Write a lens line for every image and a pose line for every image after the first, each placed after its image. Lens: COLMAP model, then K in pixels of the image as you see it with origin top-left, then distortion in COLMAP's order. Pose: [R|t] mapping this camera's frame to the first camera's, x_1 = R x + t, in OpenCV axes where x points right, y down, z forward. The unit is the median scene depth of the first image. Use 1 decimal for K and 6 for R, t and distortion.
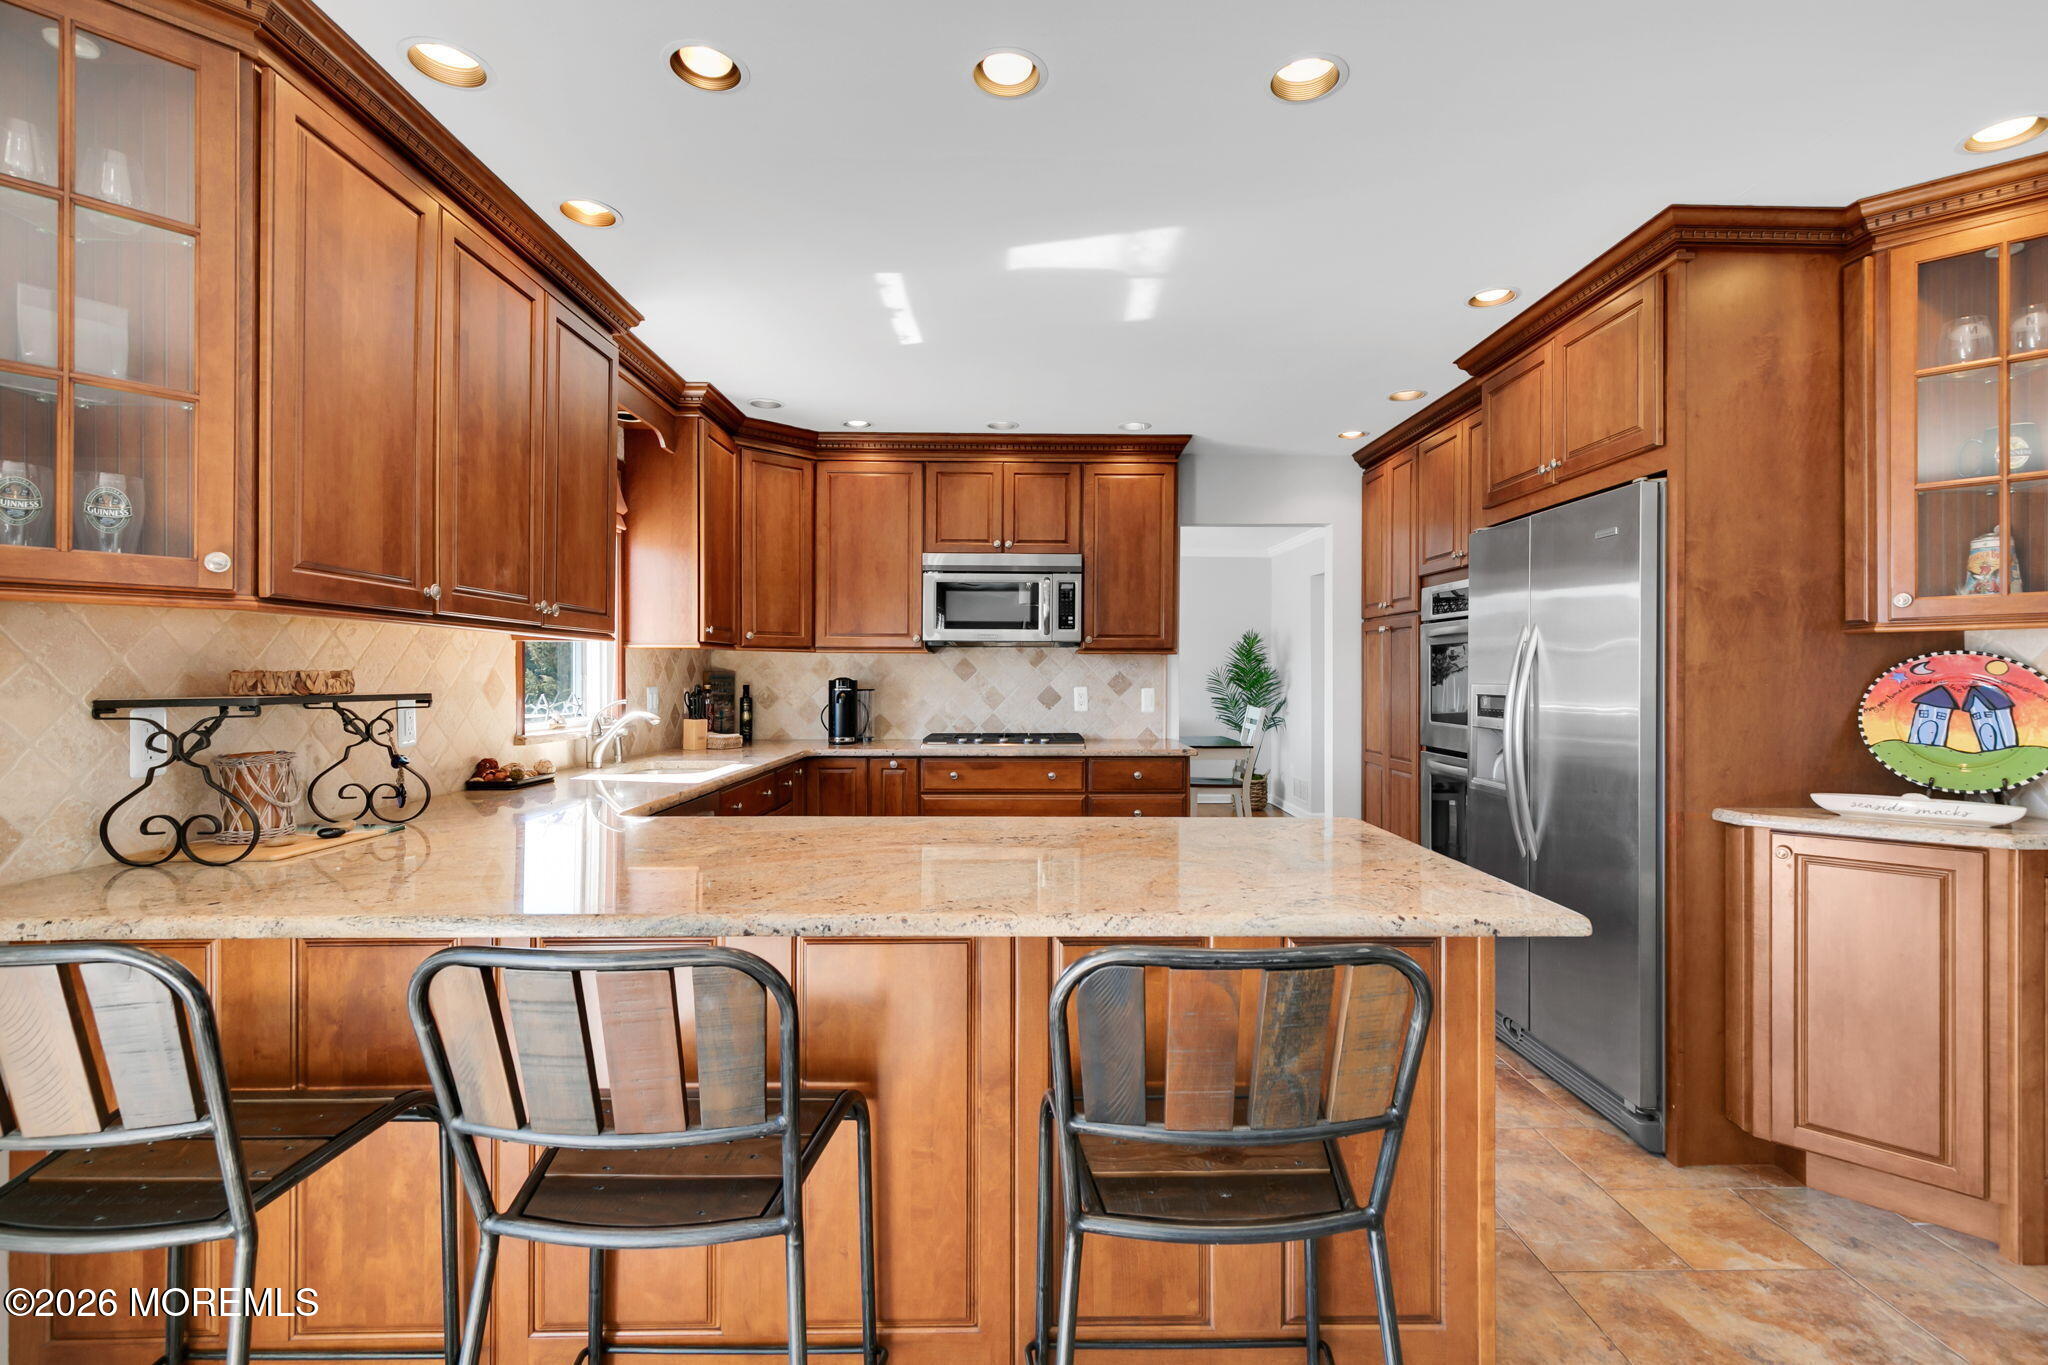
lens RADIAL K [[931.6, 0, 1035.2], [0, 931.6, 678.0], [0, 0, 1]] dist [0.002567, -0.000141]
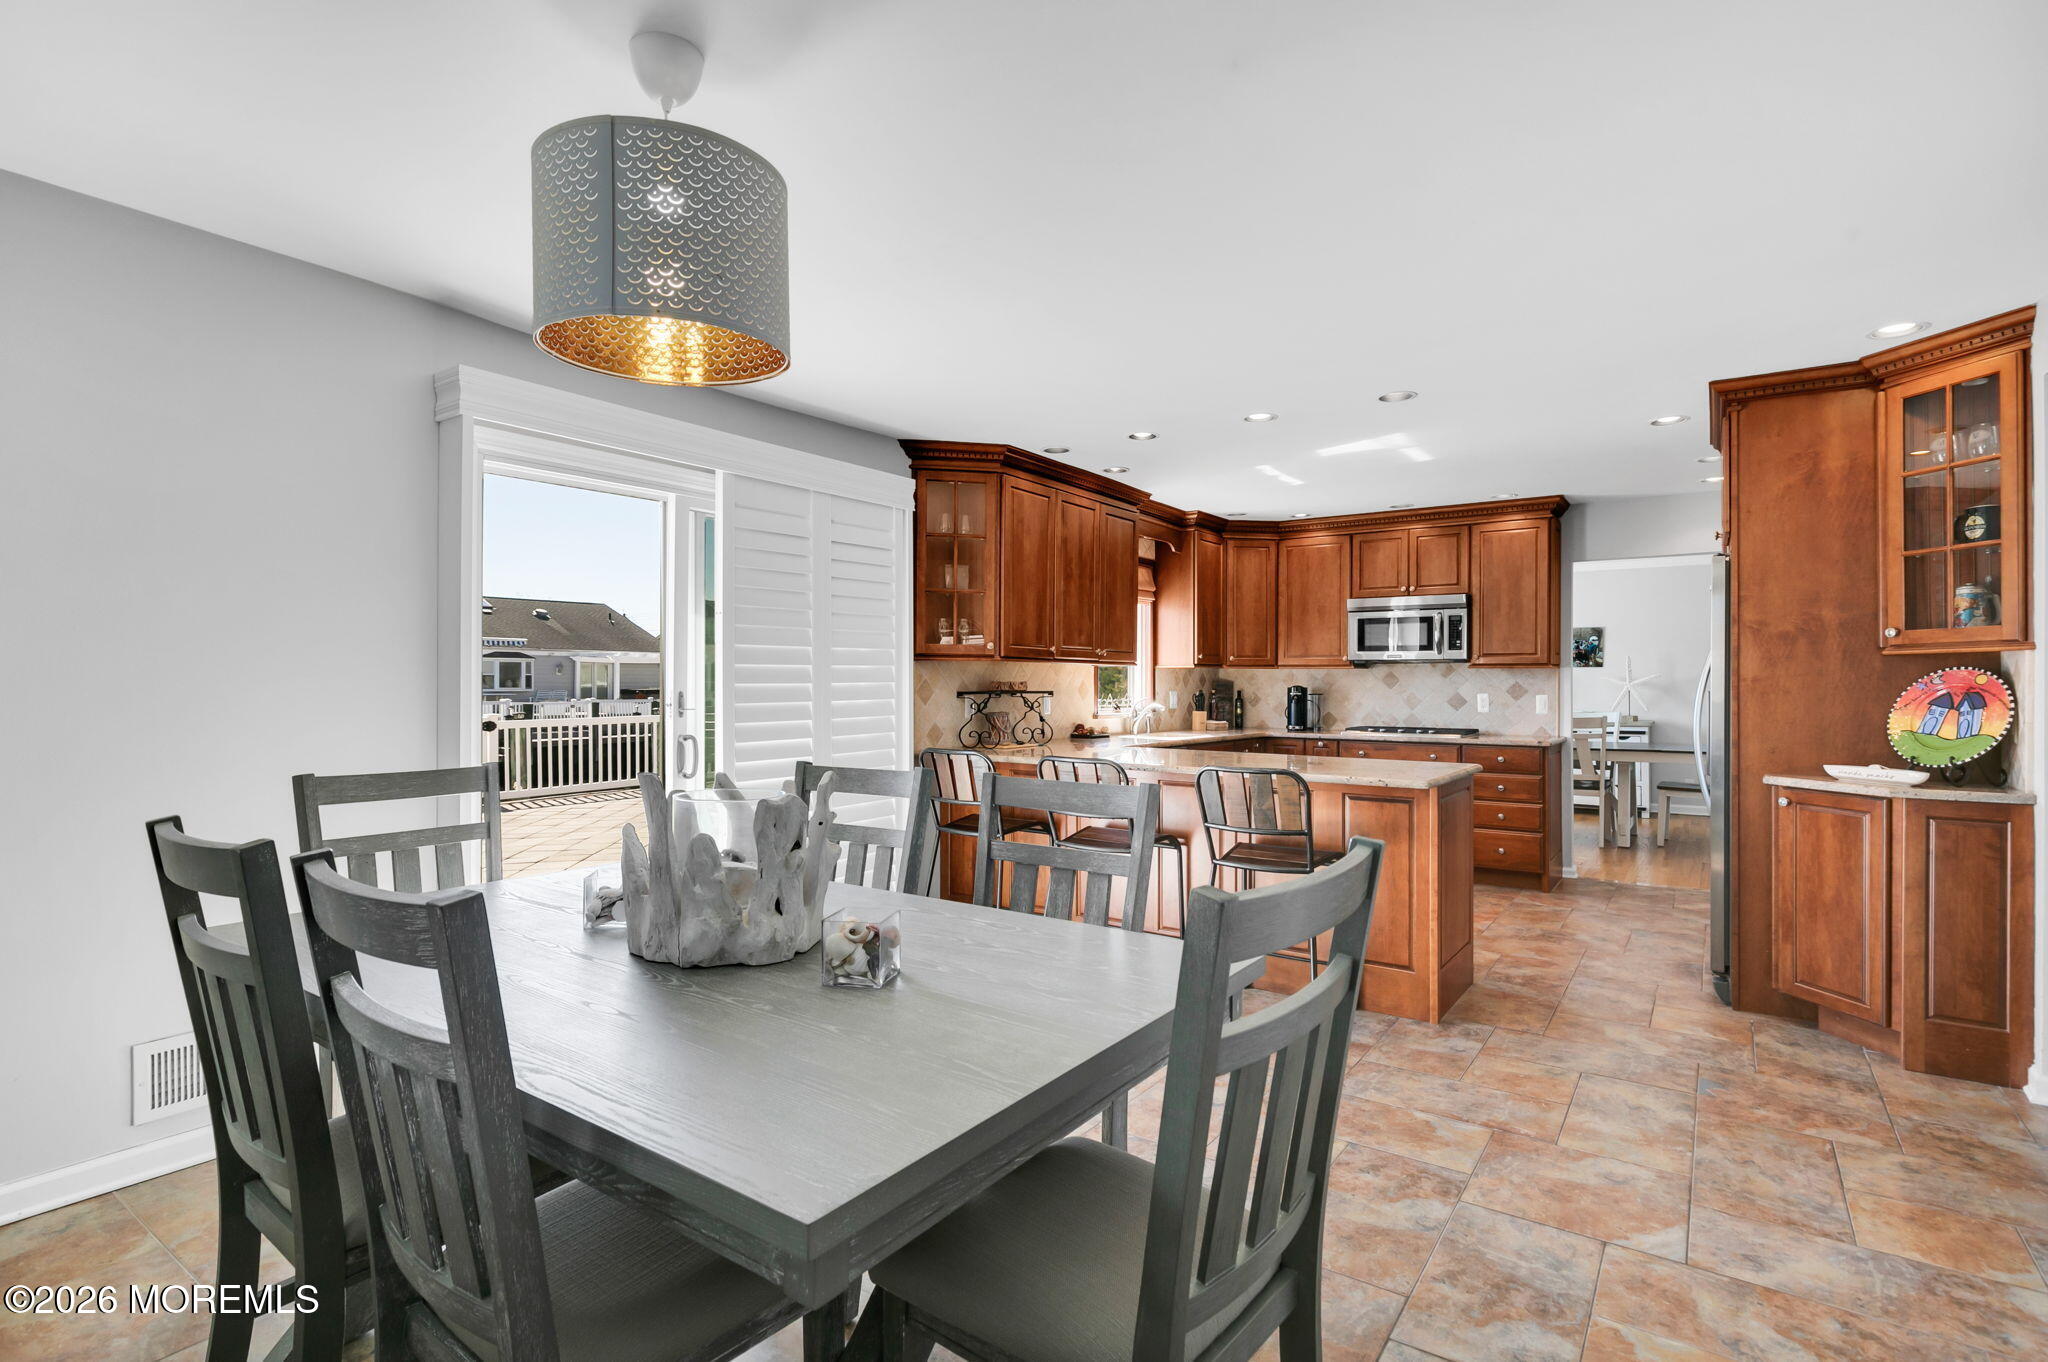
lens RADIAL K [[981.2, 0, 1024.0], [0, 981.2, 681.0], [0, 0, 1]] dist [-0.002154, -0.000292]
pose [[0.802520, -0.000101, -0.596626, 0.502154], [-0.003836, 0.999978, -0.005329, 0.003089], [0.596613, 0.006565, 0.802502, -0.674115]]
